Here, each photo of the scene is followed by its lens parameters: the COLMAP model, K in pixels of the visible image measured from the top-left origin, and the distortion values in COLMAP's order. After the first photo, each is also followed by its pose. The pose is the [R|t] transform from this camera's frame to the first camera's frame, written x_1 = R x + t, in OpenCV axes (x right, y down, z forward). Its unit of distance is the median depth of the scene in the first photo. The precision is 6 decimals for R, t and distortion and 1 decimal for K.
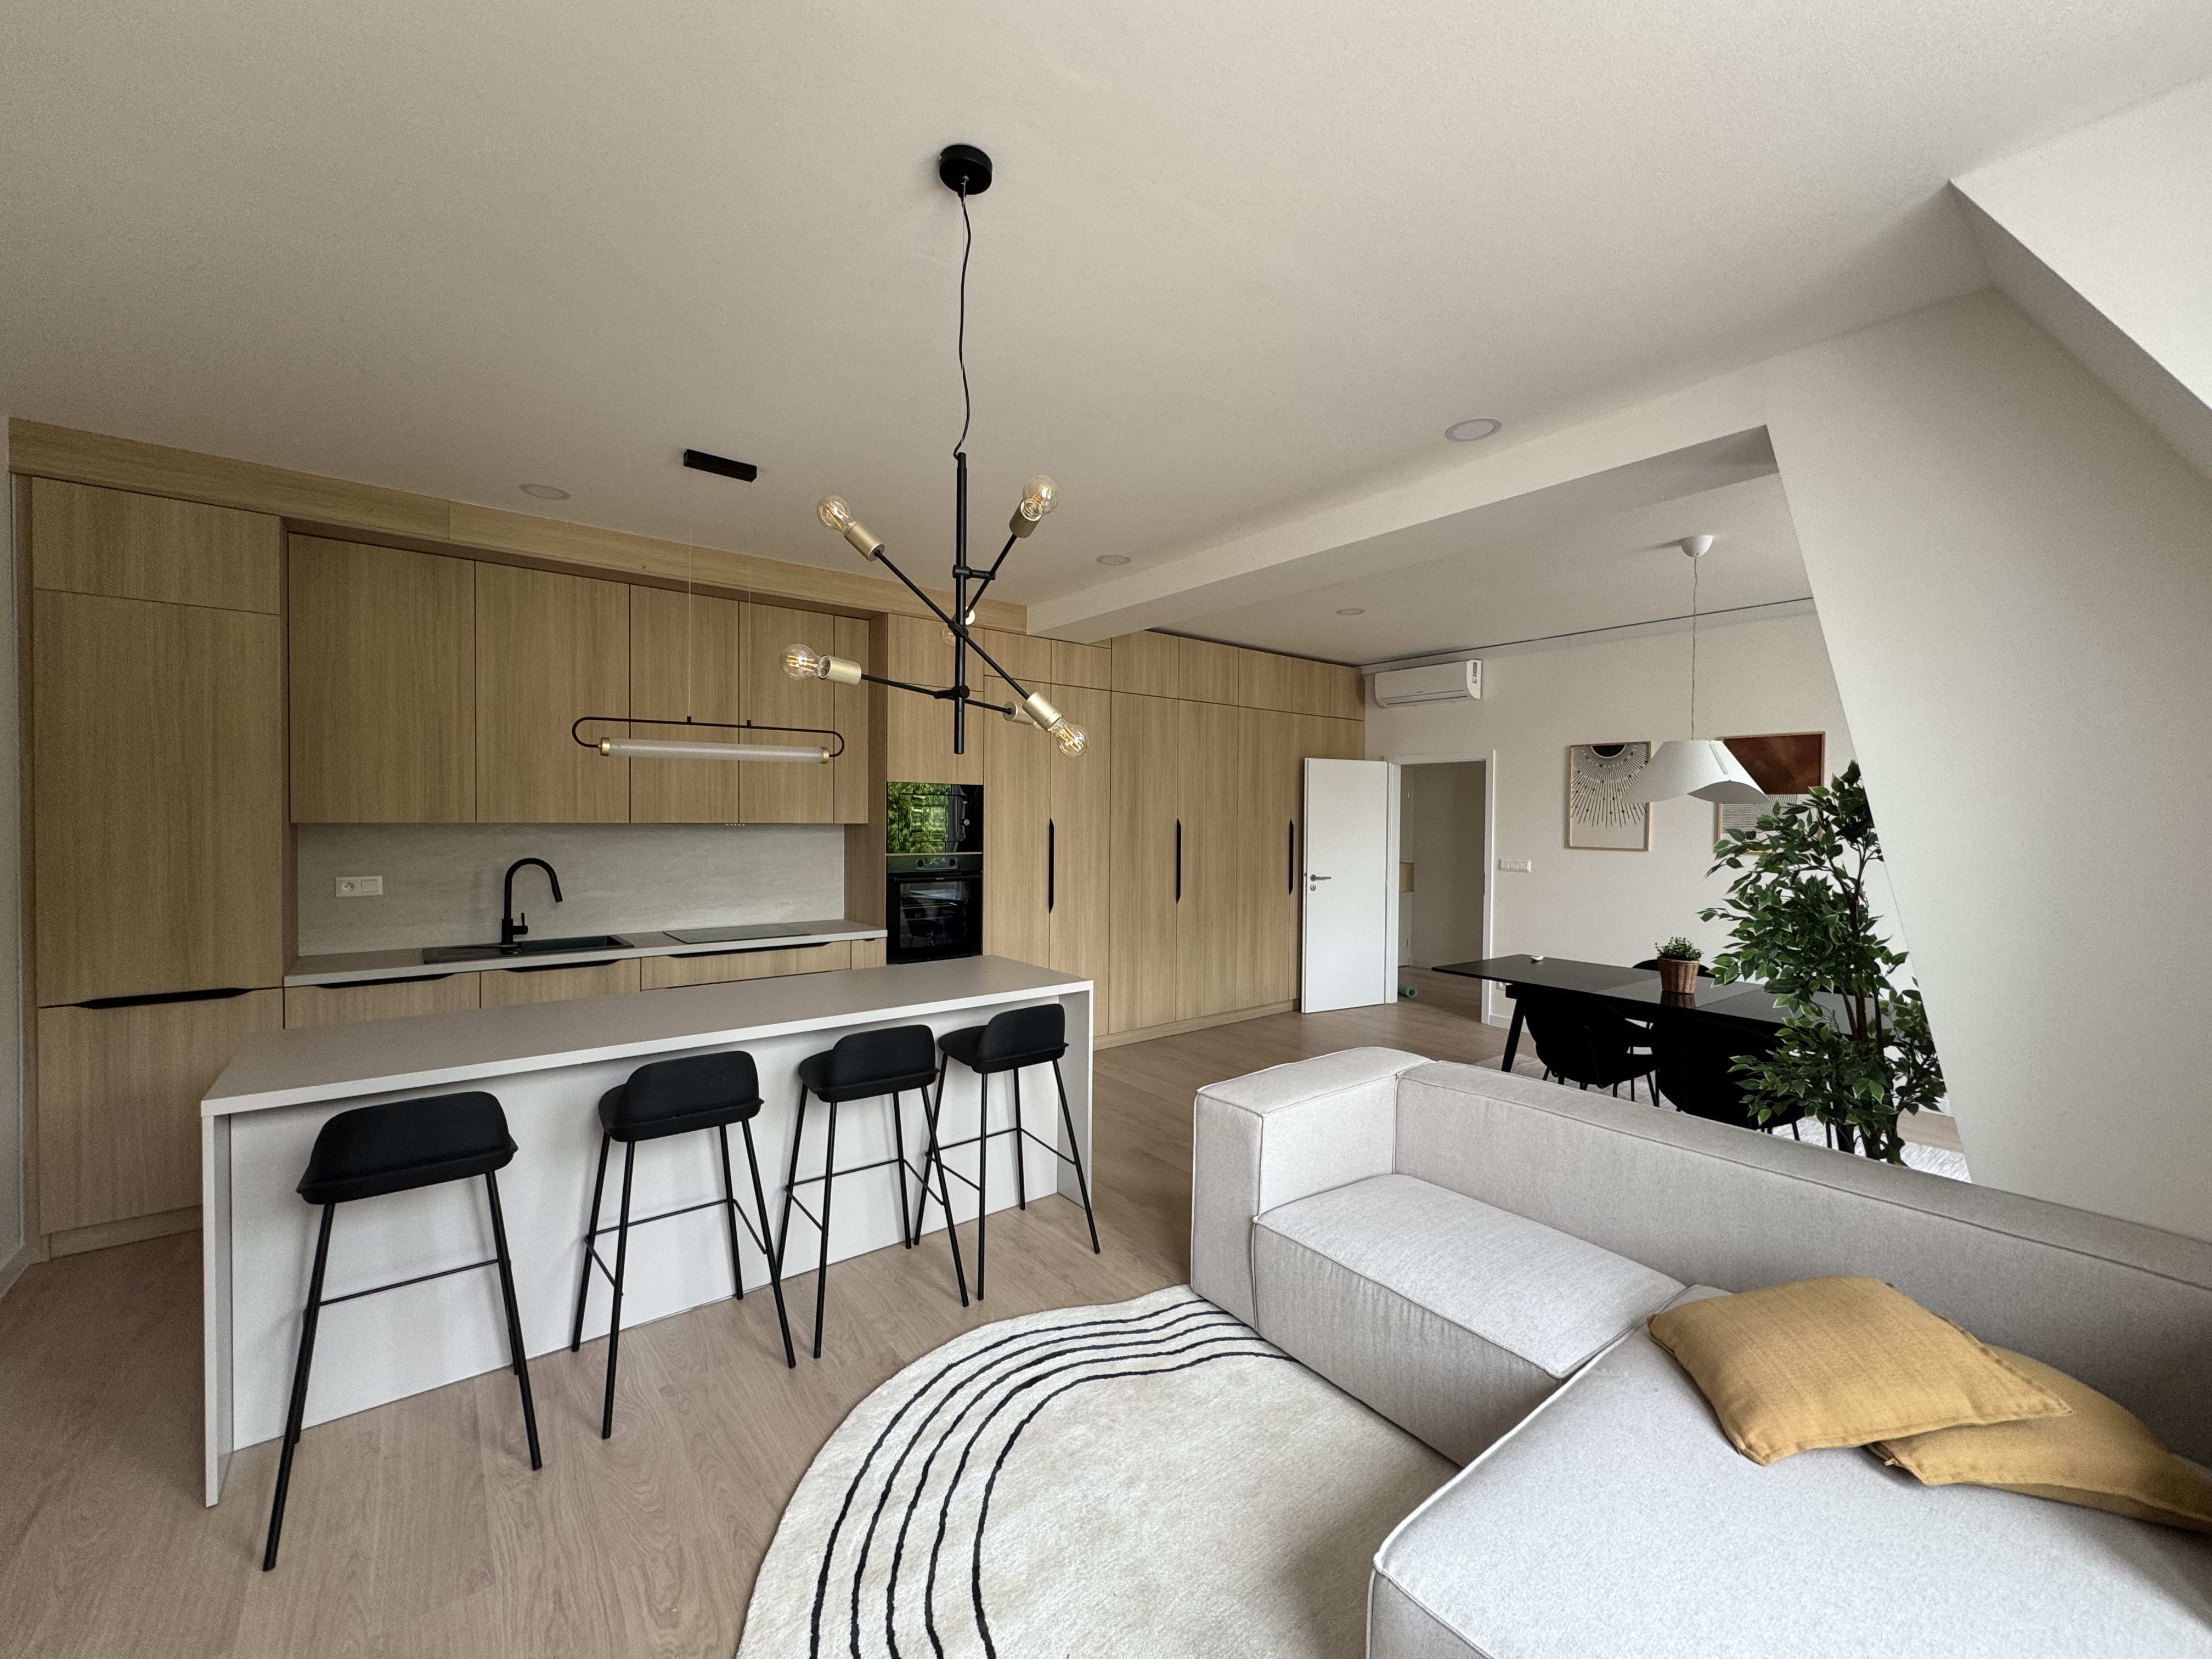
lens RADIAL K [[882.4, 0, 1106.0], [0, 882.4, 829.5], [0, 0, 1]] dist [0.000649, 0.000101]
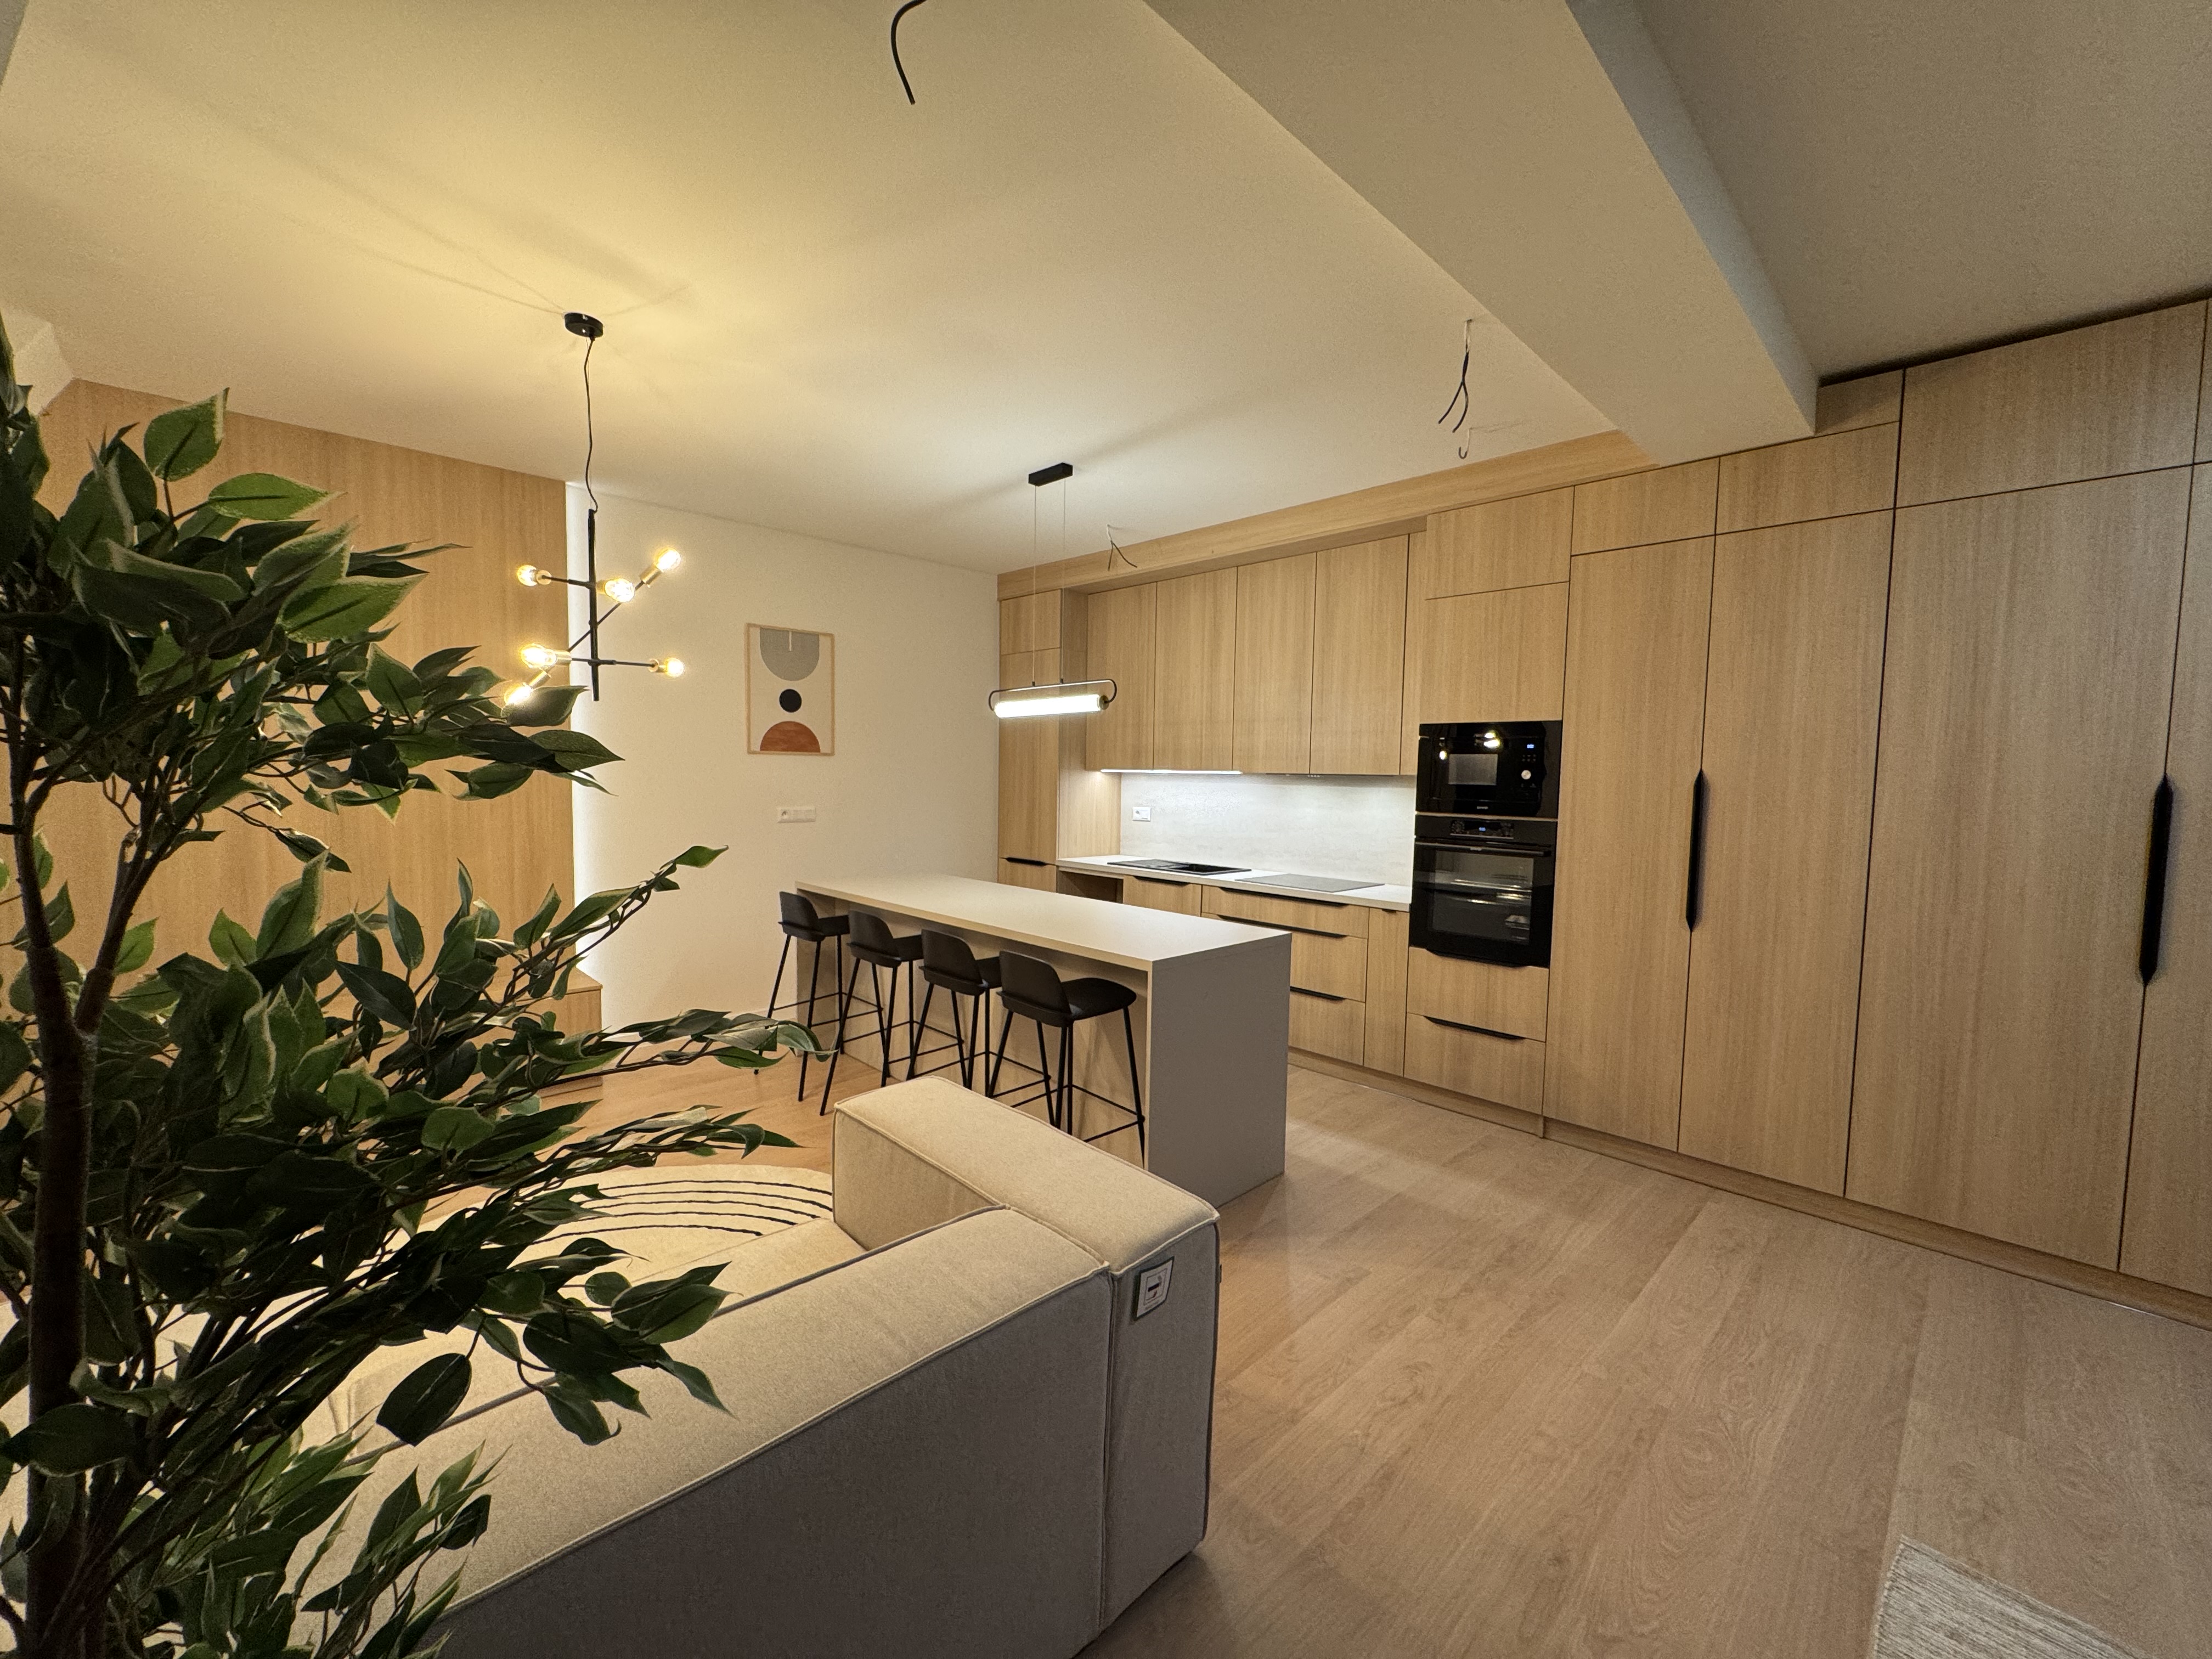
lens RADIAL K [[882.4, 0, 1106.0], [0, 882.4, 829.5], [0, 0, 1]] dist [0.000649, 0.000101]
pose [[0.122865, 0.057127, -0.990778, 0.554203], [-0.031119, 0.998073, 0.053688, 0.006675], [0.991935, 0.024236, 0.124406, 0.641682]]
